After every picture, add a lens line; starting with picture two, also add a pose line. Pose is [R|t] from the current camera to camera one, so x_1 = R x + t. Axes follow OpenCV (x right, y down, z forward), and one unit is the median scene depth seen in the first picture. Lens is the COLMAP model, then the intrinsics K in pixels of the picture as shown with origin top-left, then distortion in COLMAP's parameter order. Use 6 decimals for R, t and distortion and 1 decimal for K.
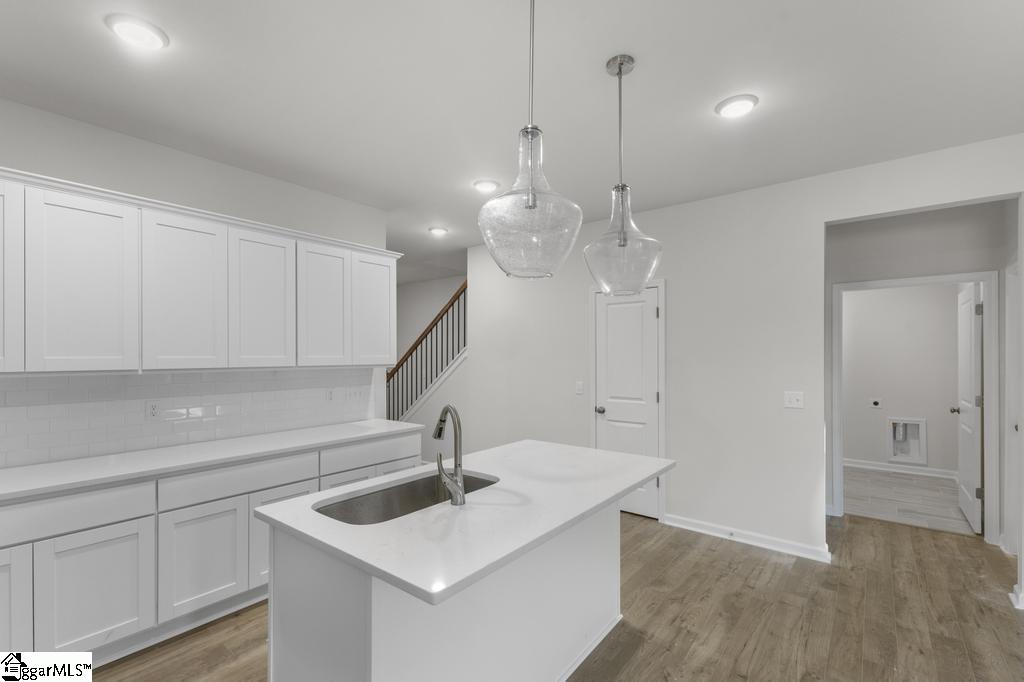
lens RADIAL K [[451.6, 0, 513.5], [0, 451.6, 349.5], [0, 0, 1]] dist [0.008762, -0.000455]
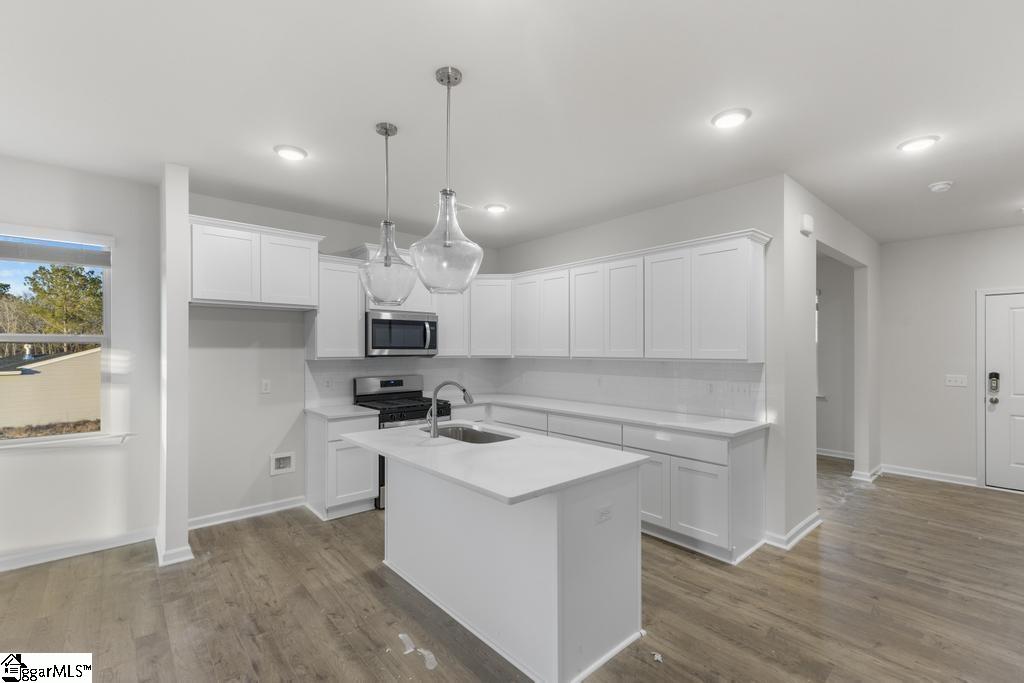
lens RADIAL K [[451.6, 0, 508.6], [0, 451.6, 345.4], [0, 0, 1]] dist [0.008762, -0.000455]
pose [[-0.194713, -0.004569, -0.980850, 1.037701], [0.012362, 0.999898, -0.007112, 0.008673], [0.980782, -0.013510, -0.194637, 1.117306]]
